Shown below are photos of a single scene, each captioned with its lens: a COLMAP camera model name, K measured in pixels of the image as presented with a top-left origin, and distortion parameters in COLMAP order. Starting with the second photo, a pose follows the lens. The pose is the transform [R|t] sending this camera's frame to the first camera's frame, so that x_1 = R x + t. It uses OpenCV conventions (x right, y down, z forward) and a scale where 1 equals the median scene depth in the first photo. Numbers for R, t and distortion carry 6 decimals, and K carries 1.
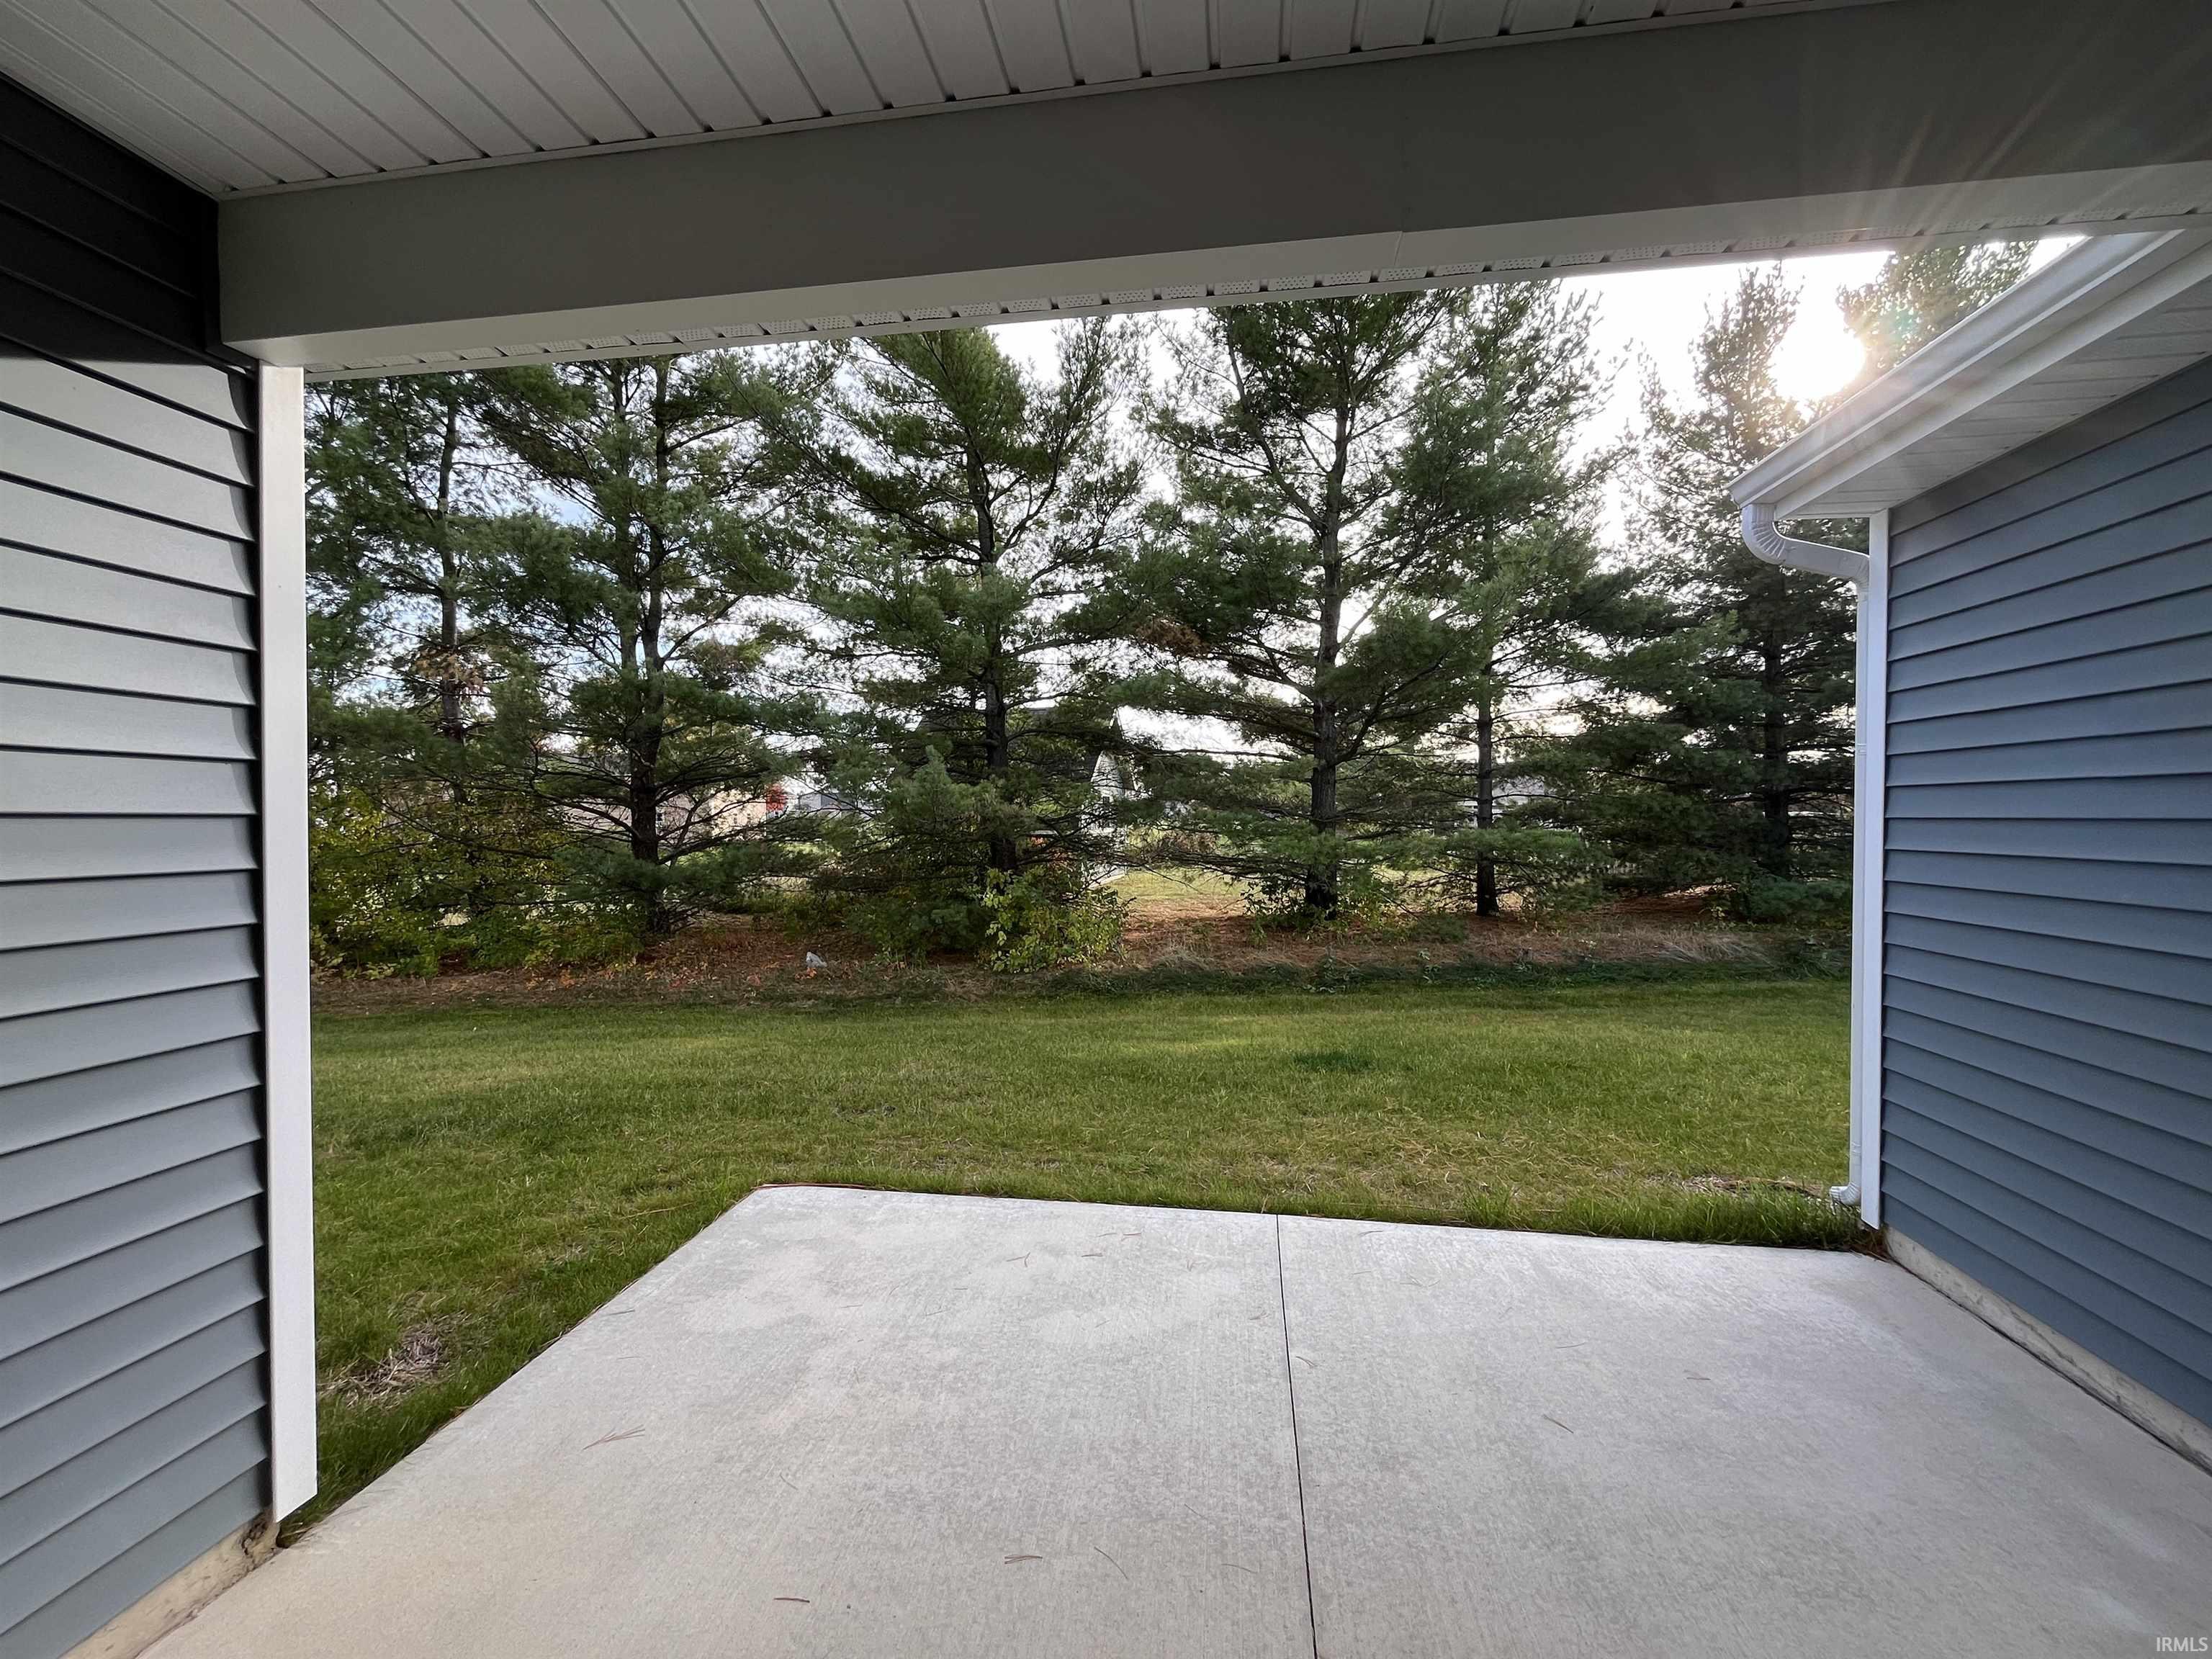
lens RADIAL K [[895.4, 0, 1106.1], [0, 895.4, 808.8], [0, 0, 1]] dist [-0.002959, 0.000074]
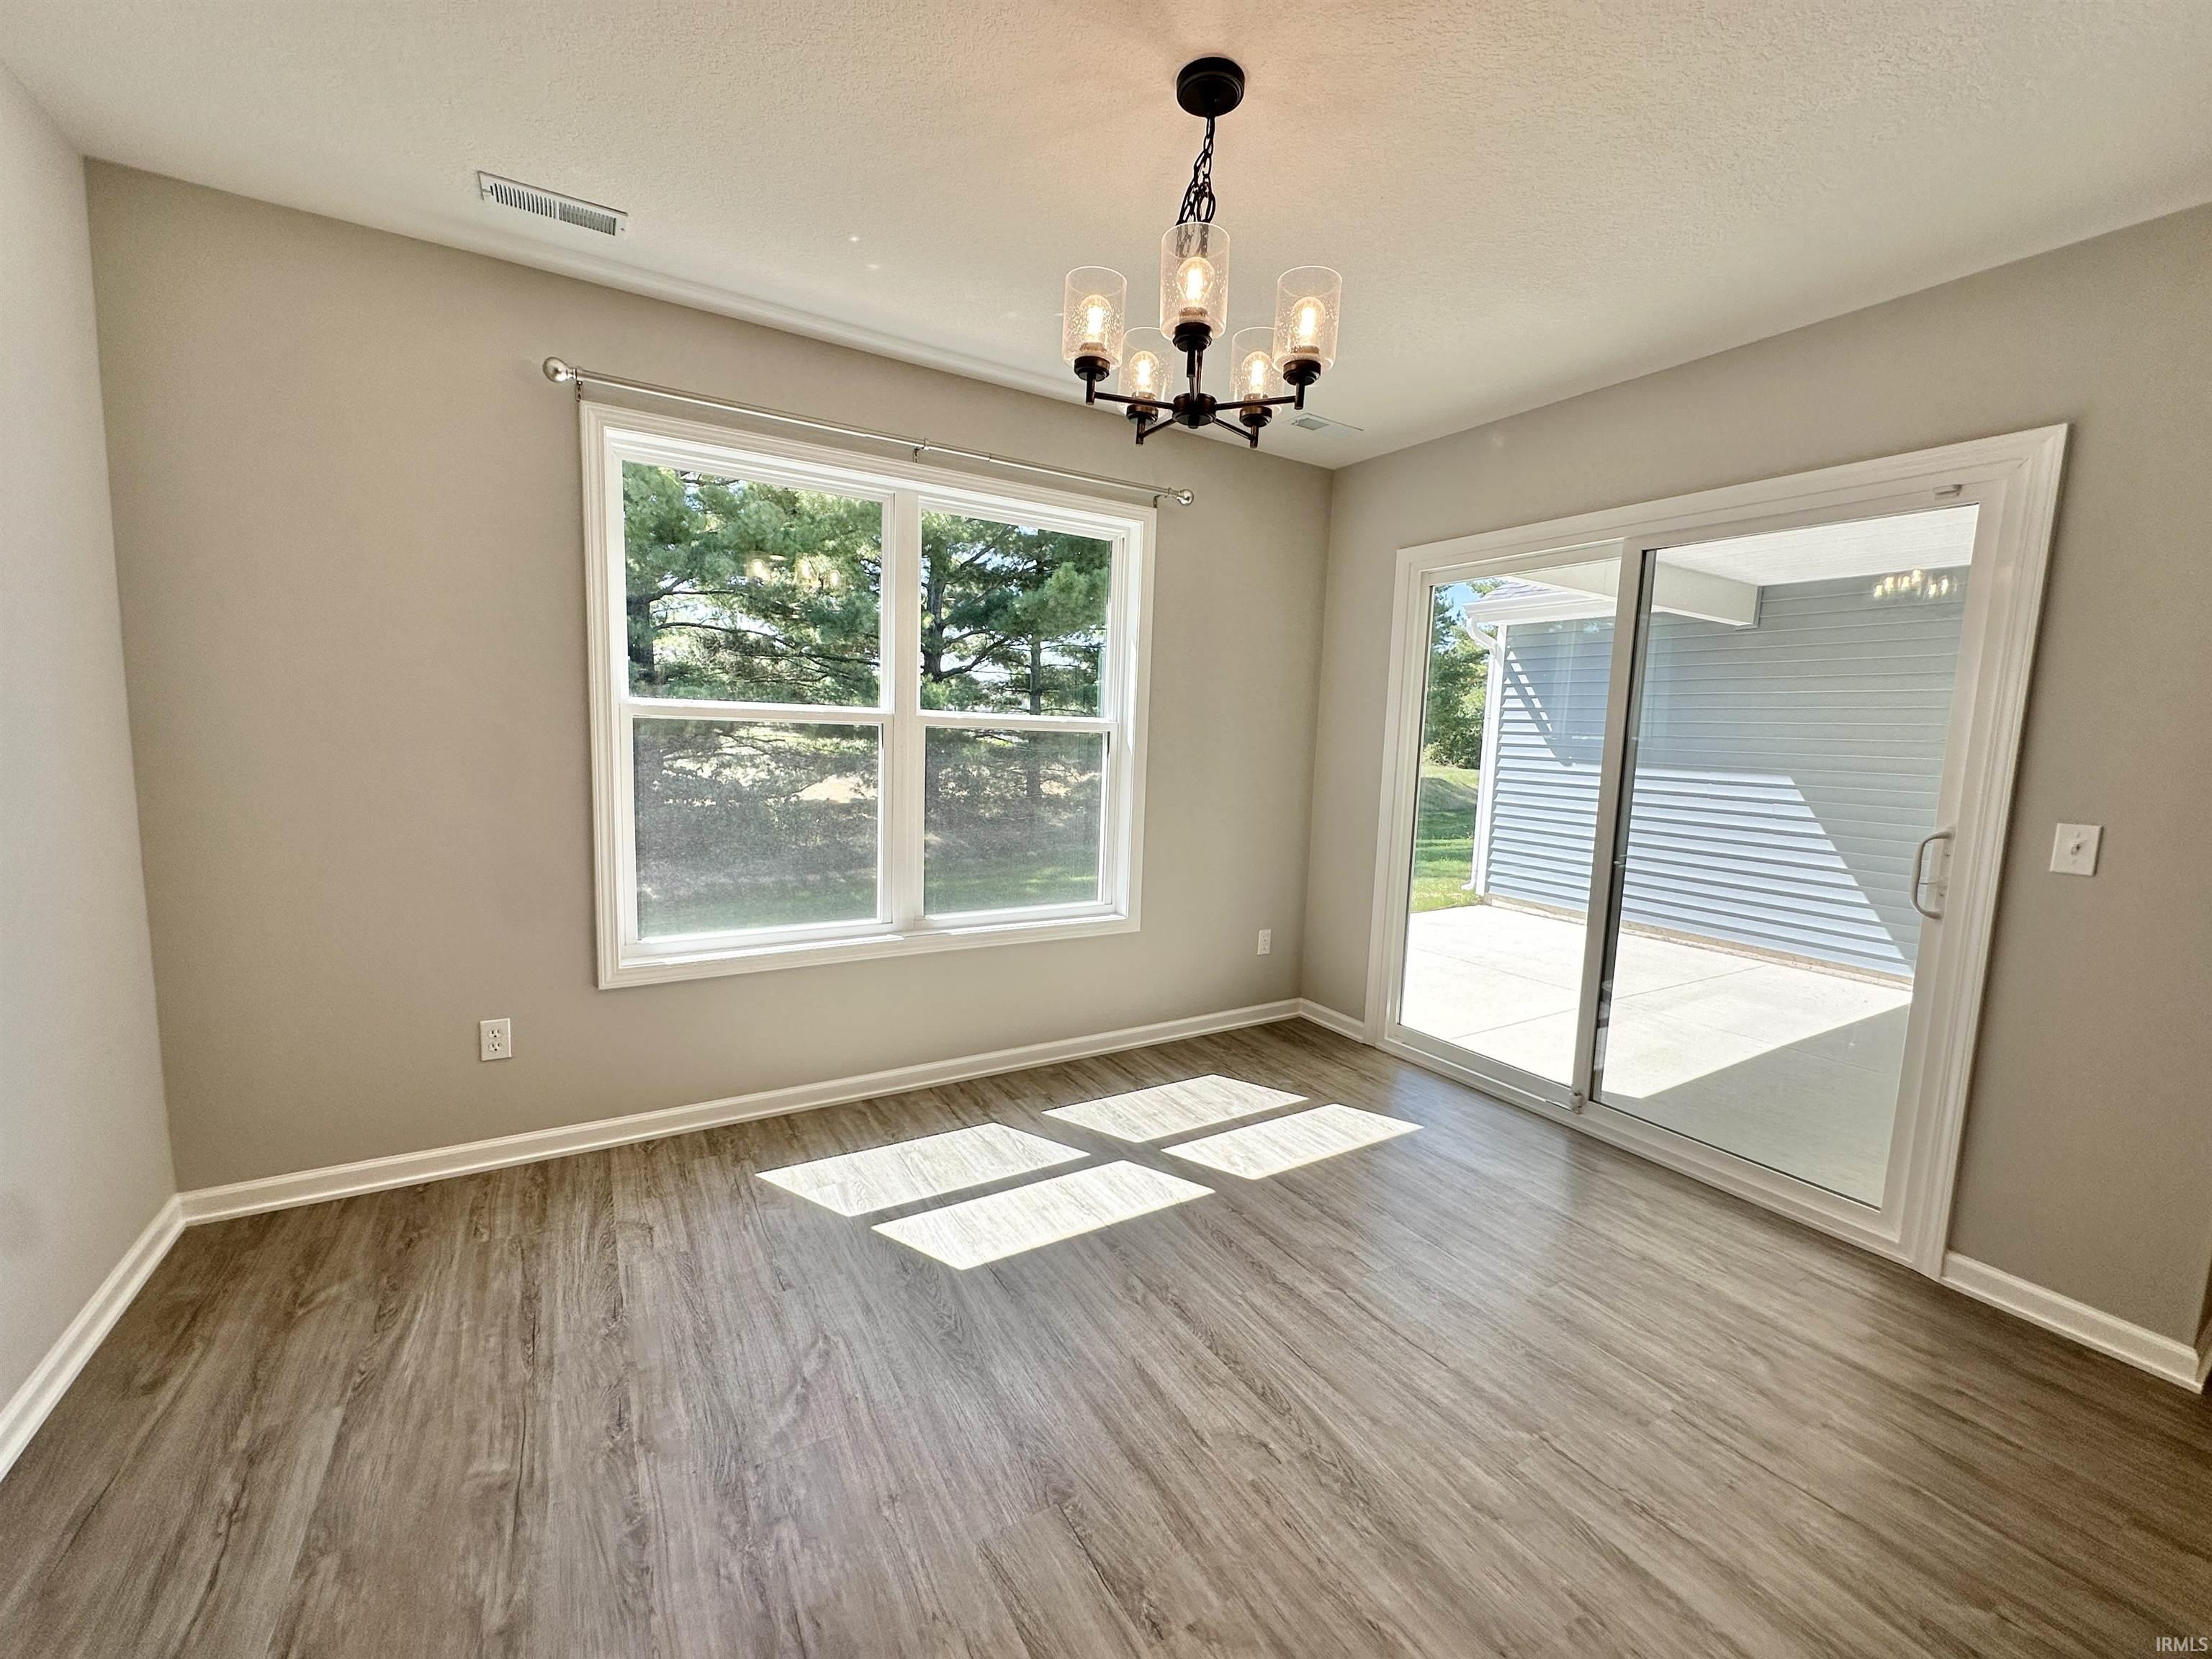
lens RADIAL K [[882.9, 0, 1092.2], [0, 882.9, 833.7], [0, 0, 1]] dist [-0.003513, 0.000925]
pose [[0.775969, -0.044425, 0.629205, -1.687124], [-0.044420, 0.991192, 0.124764, -0.001548], [-0.629205, -0.124763, 0.767160, -0.285655]]
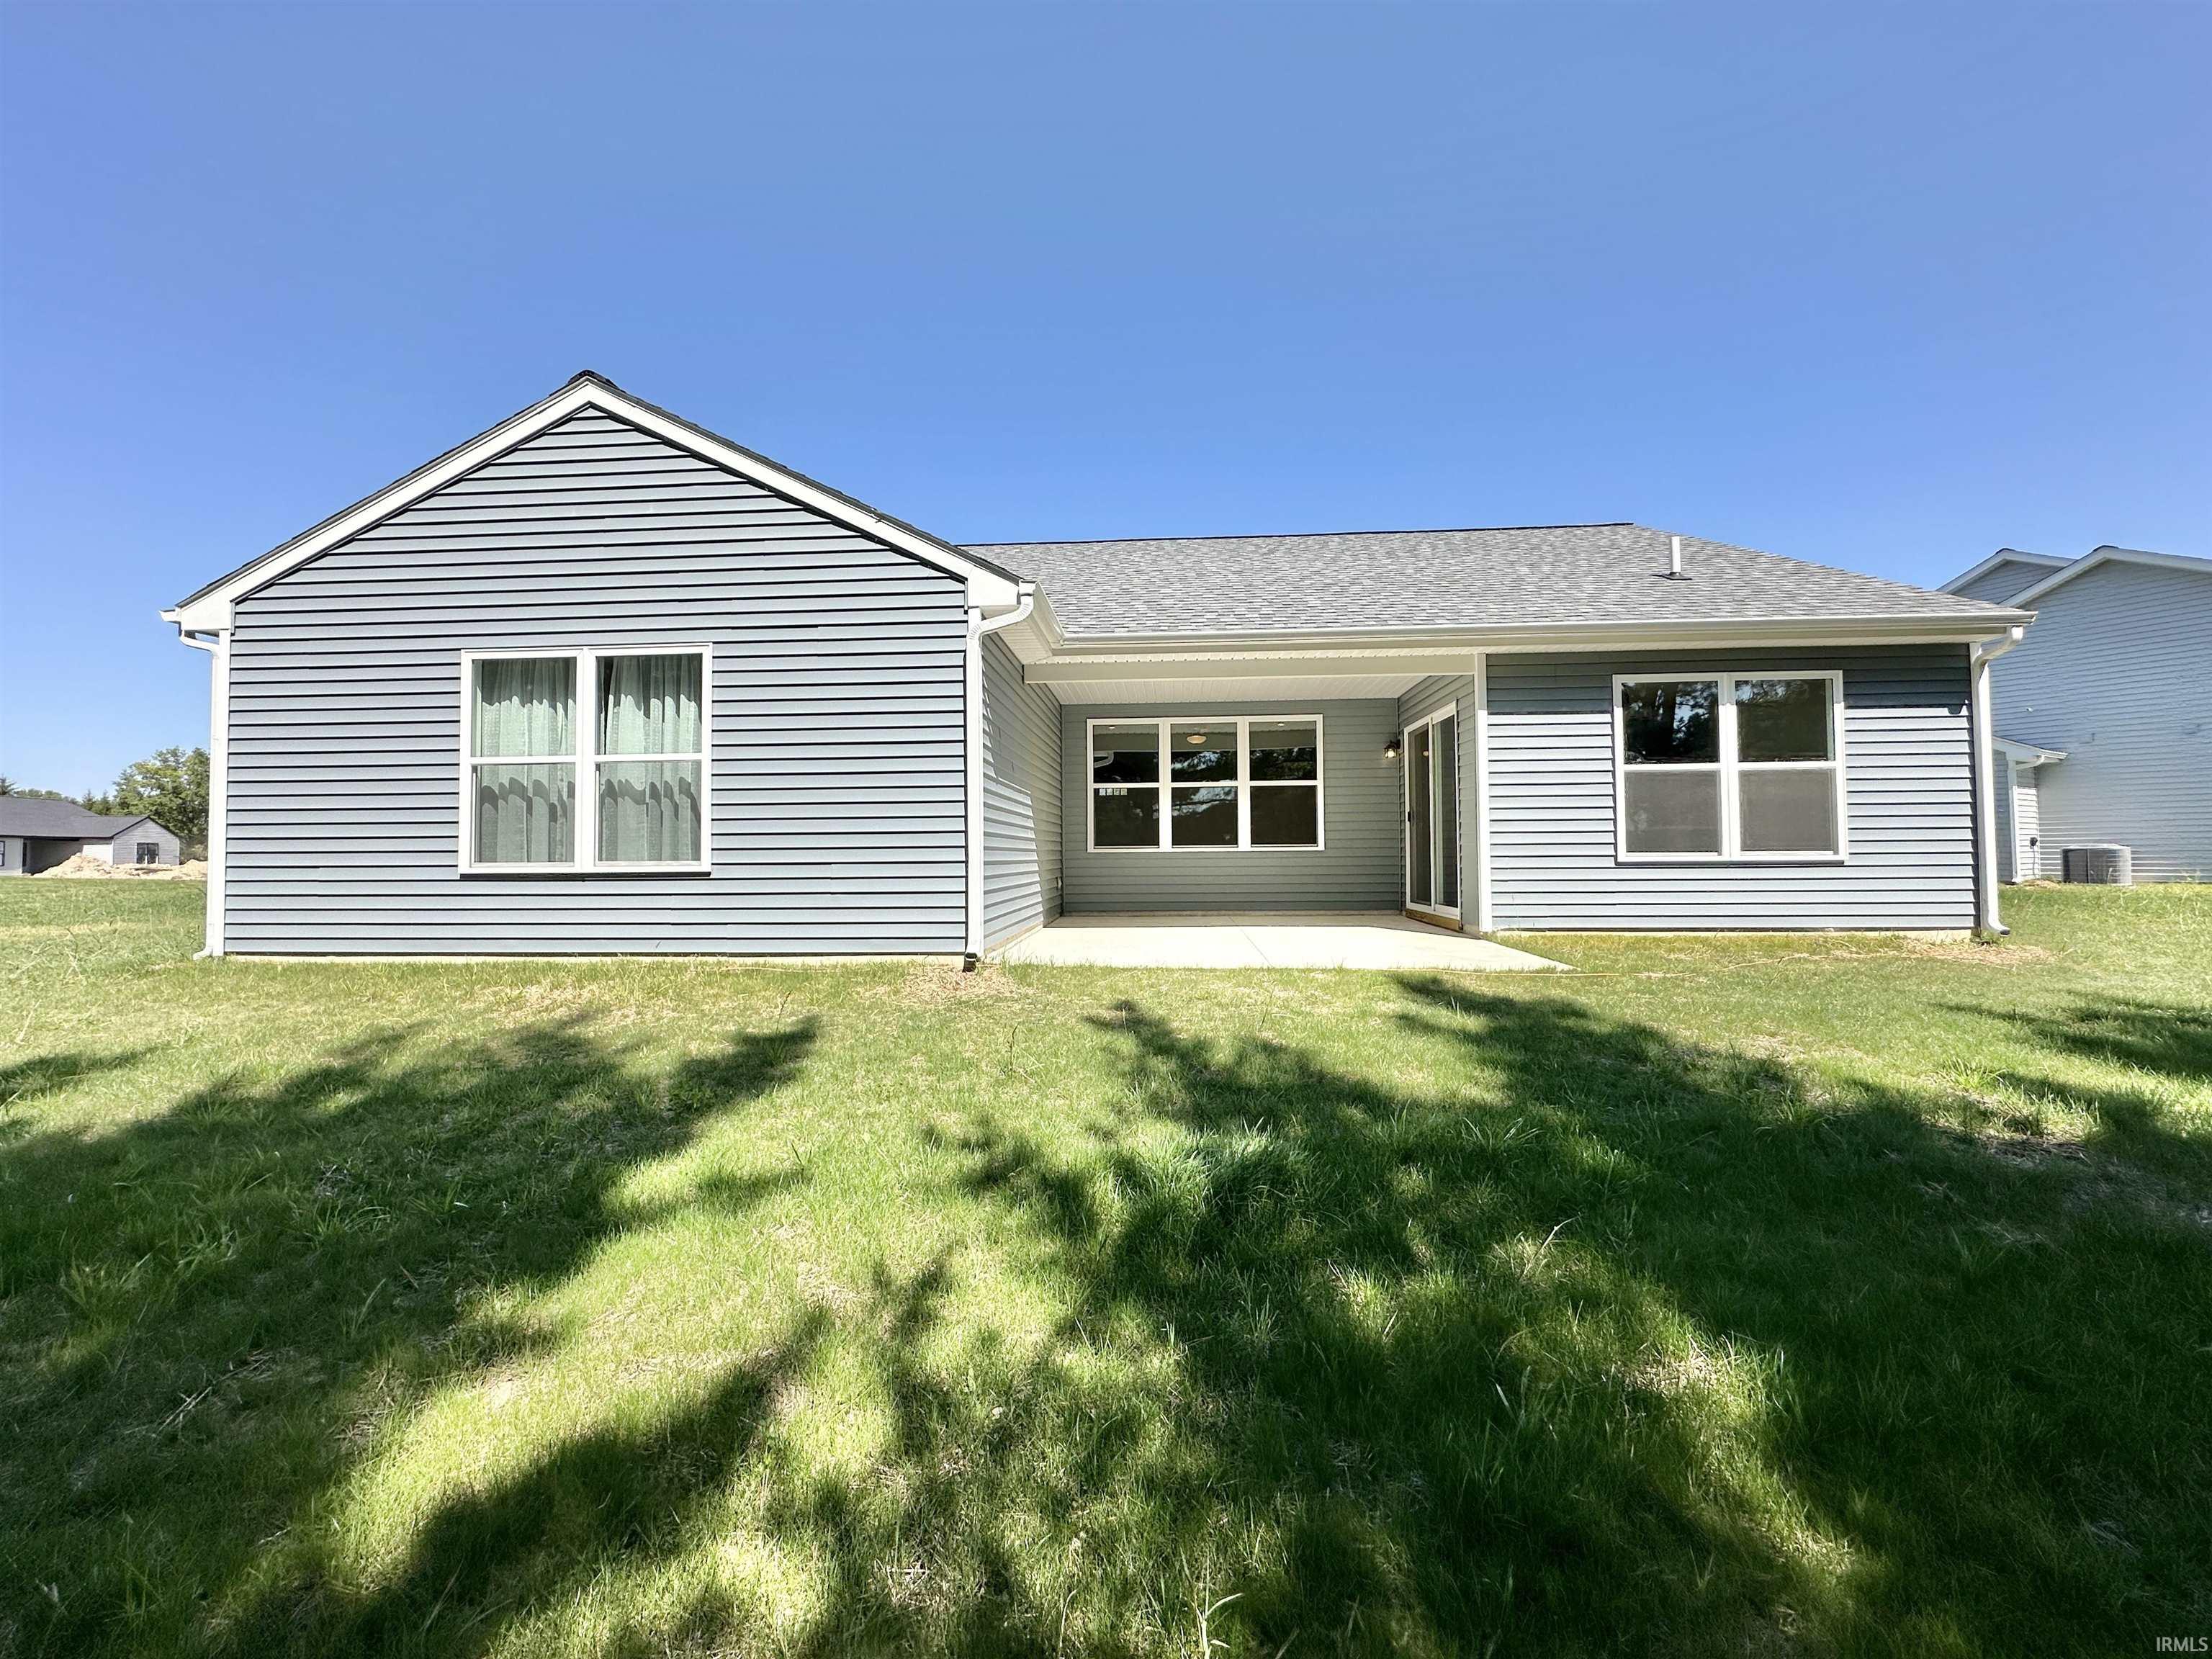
lens RADIAL K [[882.9, 0, 1097.5], [0, 882.9, 832.3], [0, 0, 1]] dist [-0.003513, 0.000925]
pose [[-0.996866, 0.005644, -0.078913, 0.707821], [0.008509, 0.999315, -0.036014, 0.247863], [0.078656, -0.036573, -0.996231, 2.941034]]
